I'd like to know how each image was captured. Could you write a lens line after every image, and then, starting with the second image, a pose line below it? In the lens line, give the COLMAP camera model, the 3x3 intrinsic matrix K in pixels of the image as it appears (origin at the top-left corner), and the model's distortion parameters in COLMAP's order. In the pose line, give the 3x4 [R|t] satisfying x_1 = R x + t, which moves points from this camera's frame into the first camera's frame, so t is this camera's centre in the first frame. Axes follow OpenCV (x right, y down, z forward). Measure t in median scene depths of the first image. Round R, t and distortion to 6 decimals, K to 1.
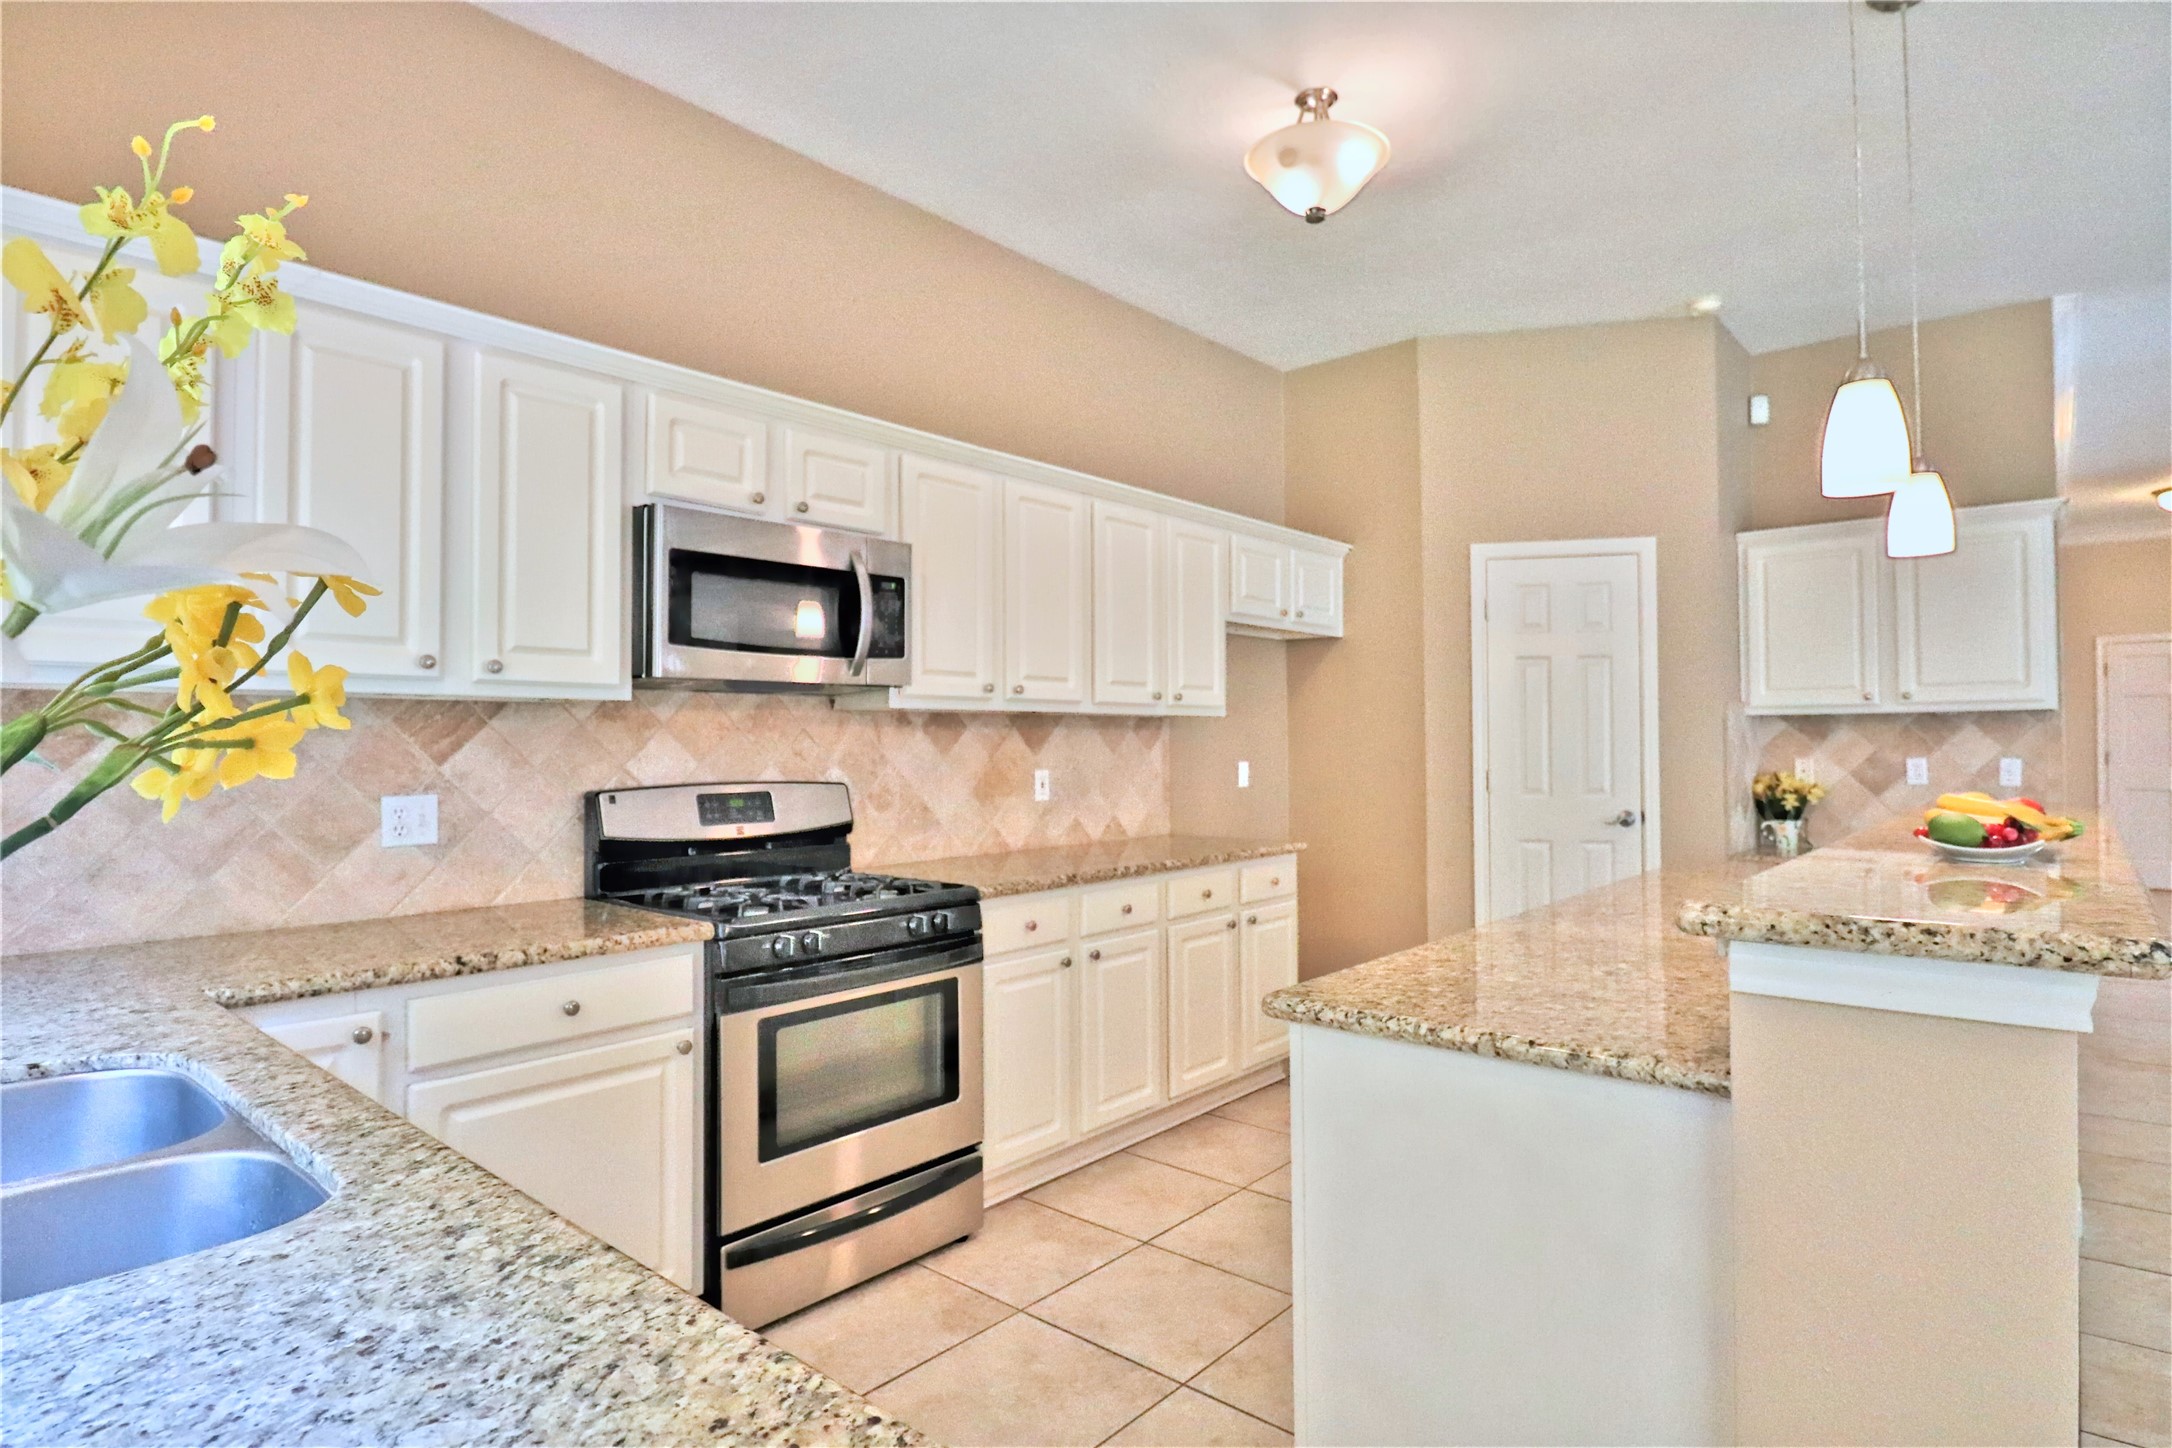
lens RADIAL K [[1122.1, 0, 1090.1], [0, 1122.1, 724.9], [0, 0, 1]] dist [0.000442, -0.014371]
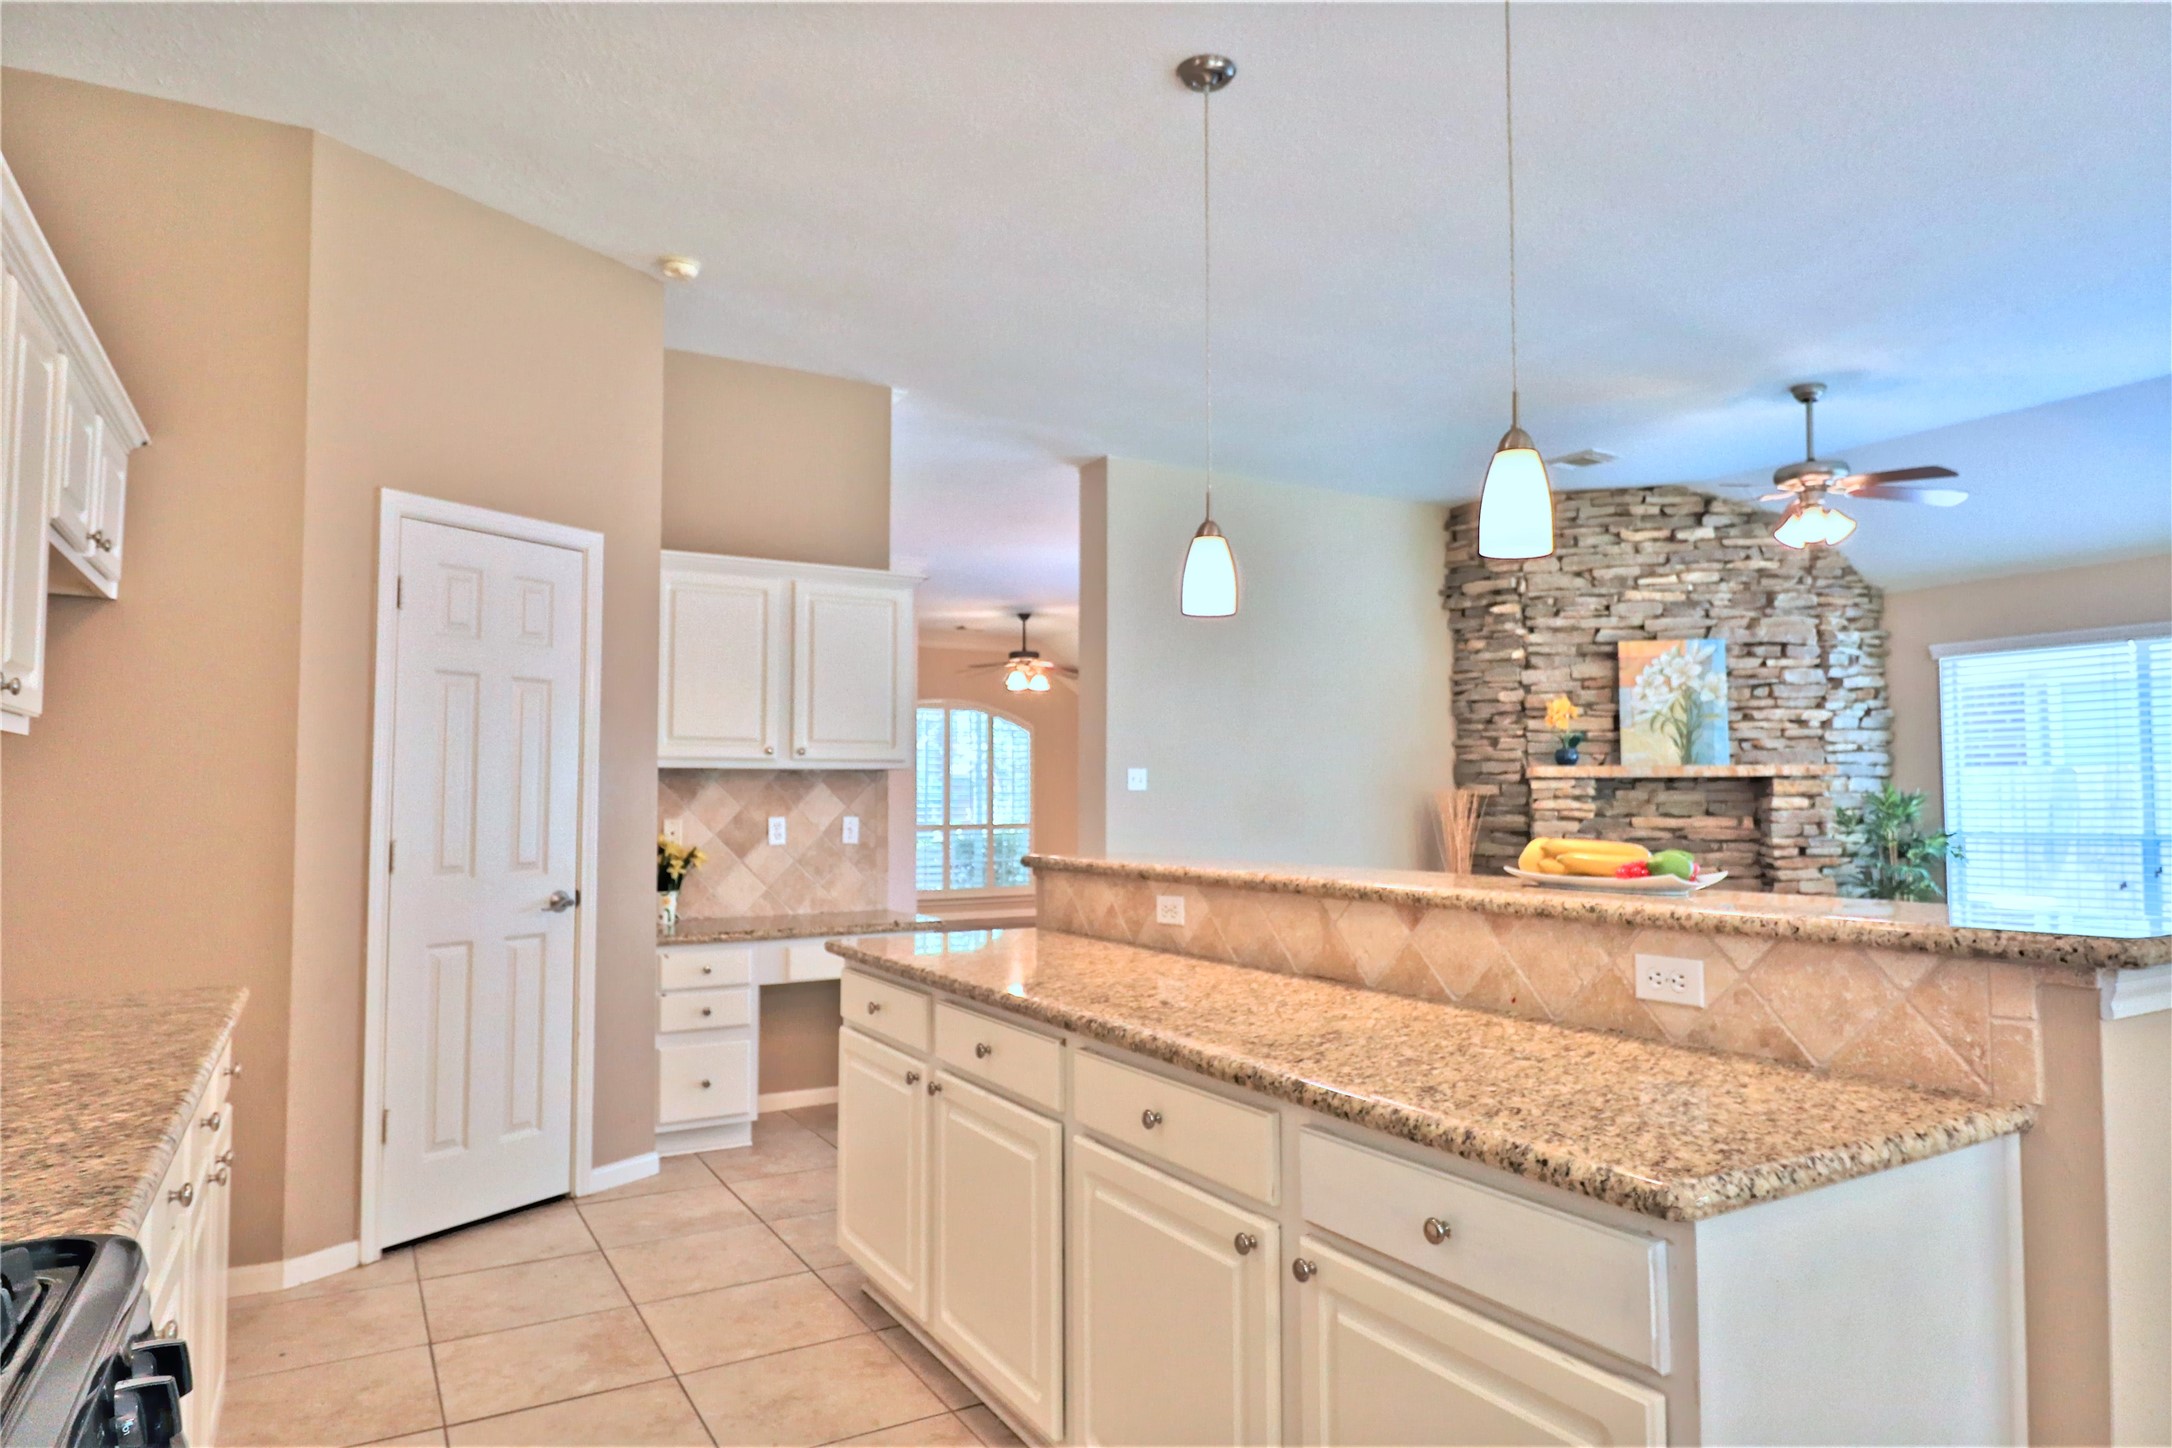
lens RADIAL K [[1296.7, 0, 1094.2], [0, 1296.7, 735.9], [0, 0, 1]] dist [-0.001396, -0.001208]
pose [[0.317057, 0.053517, 0.946895, -0.331318], [-0.016229, 0.998567, -0.051003, 0.017967], [-0.948268, 0.000804, 0.317471, 0.563305]]
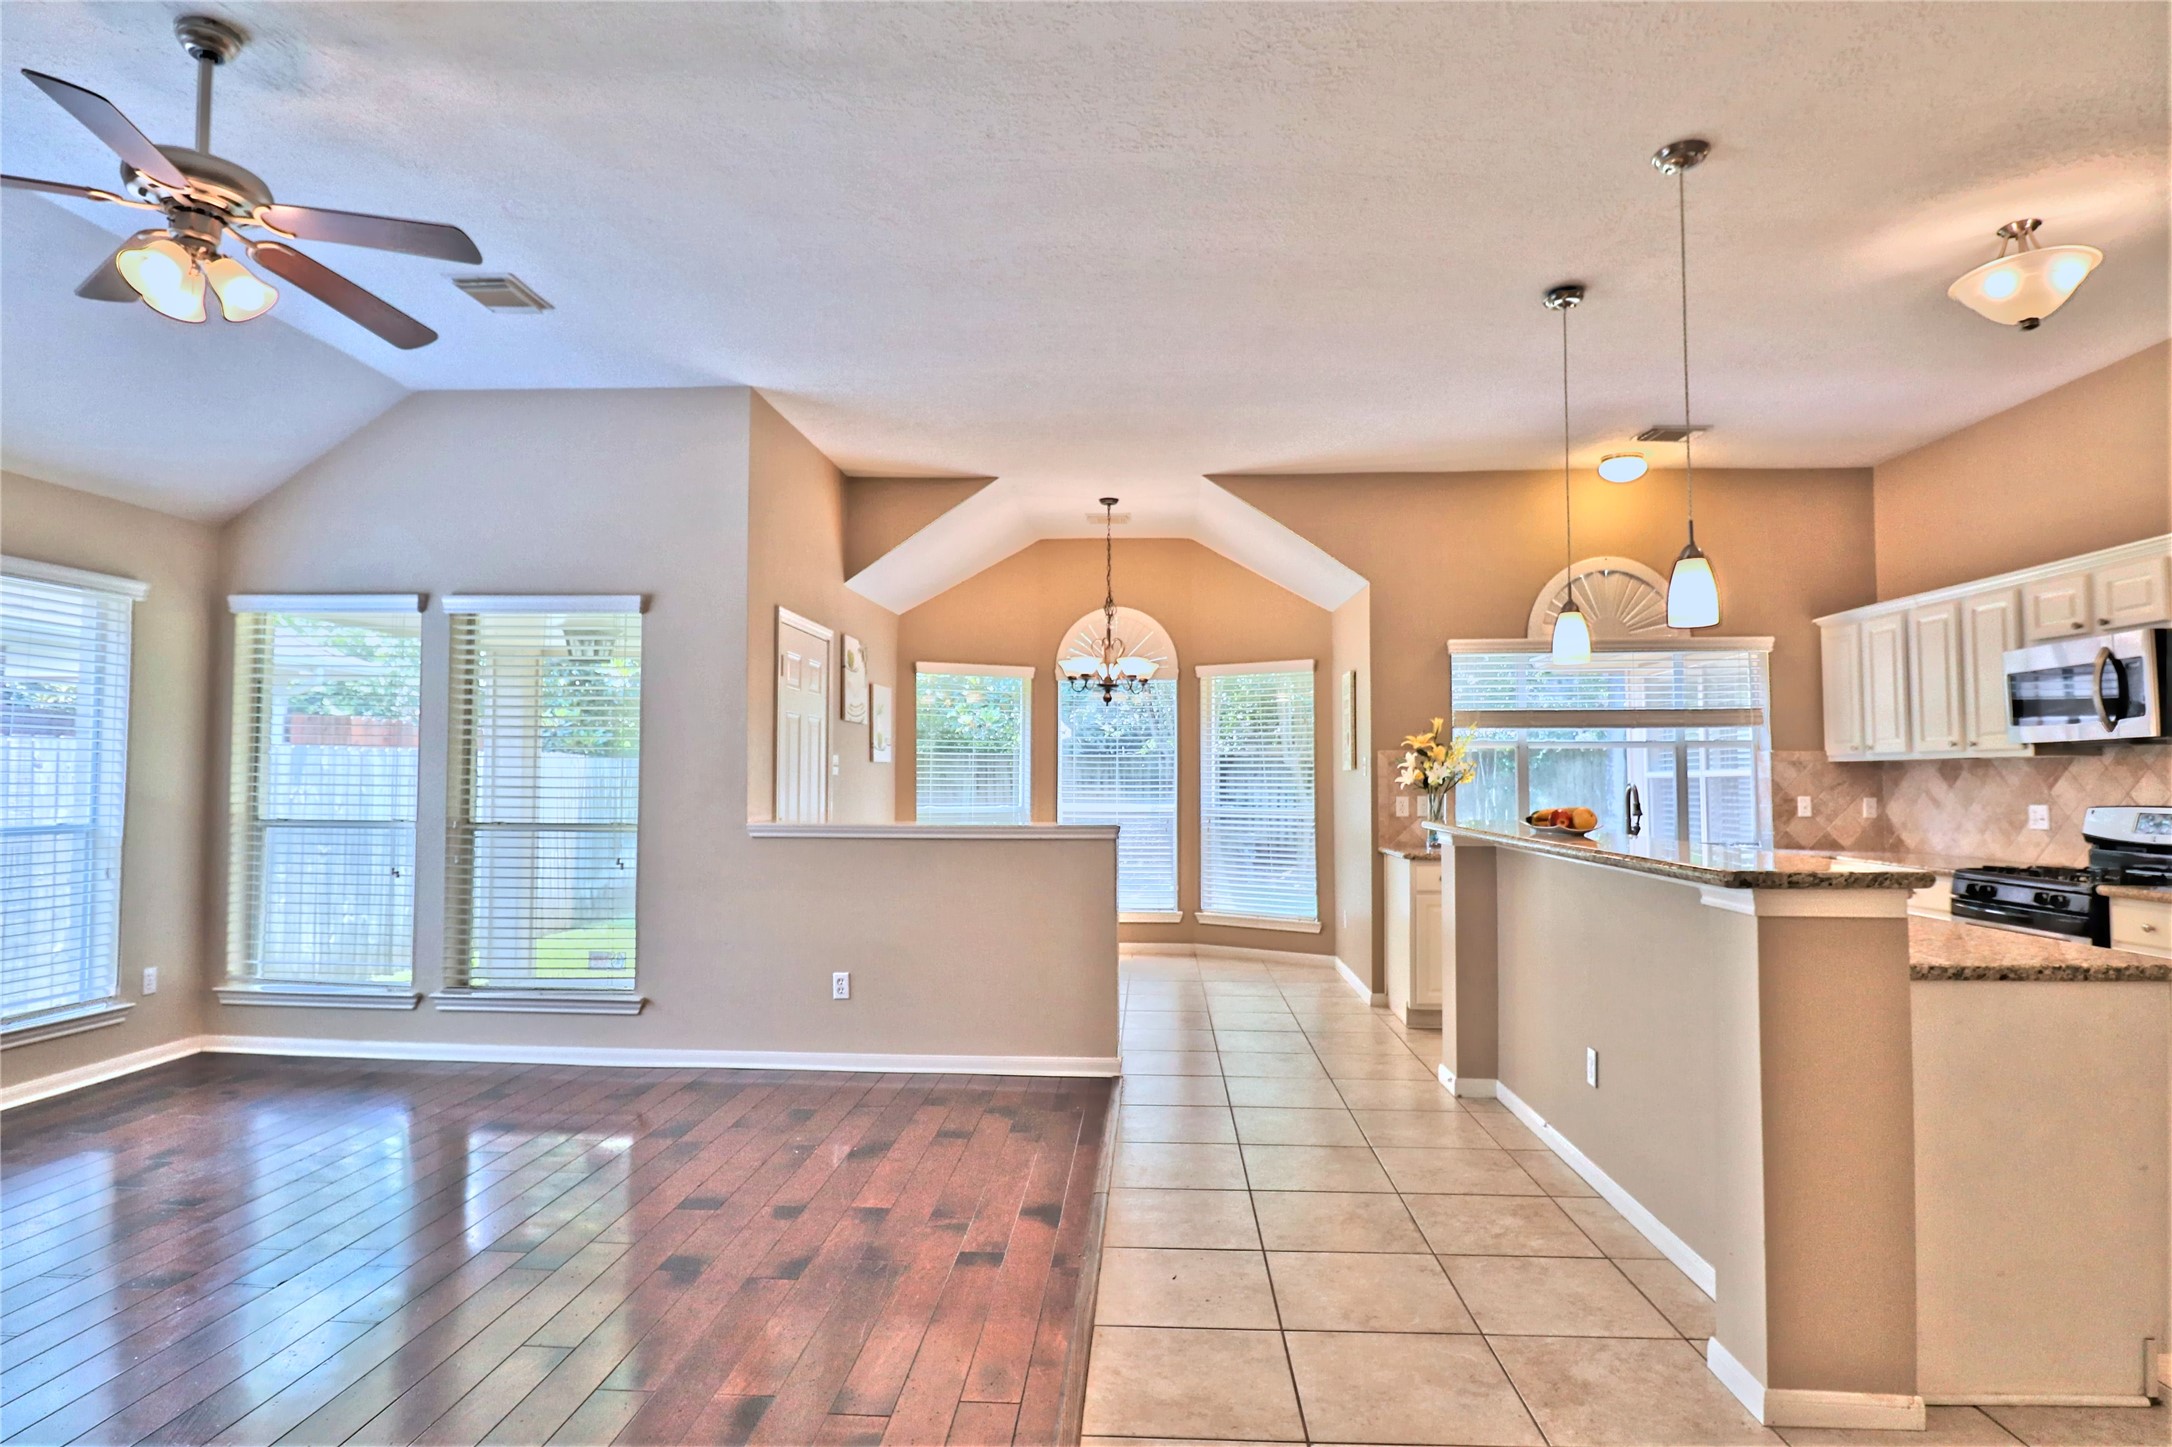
lens RADIAL K [[1150.7, 0, 1087.9], [0, 1150.7, 732.1], [0, 0, 1]] dist [0.004828, -0.019673]
pose [[-0.790266, -0.020850, -0.612409, 1.561459], [0.013530, 0.998584, -0.051457, 0.011012], [0.612614, -0.048951, -0.788865, 1.222566]]
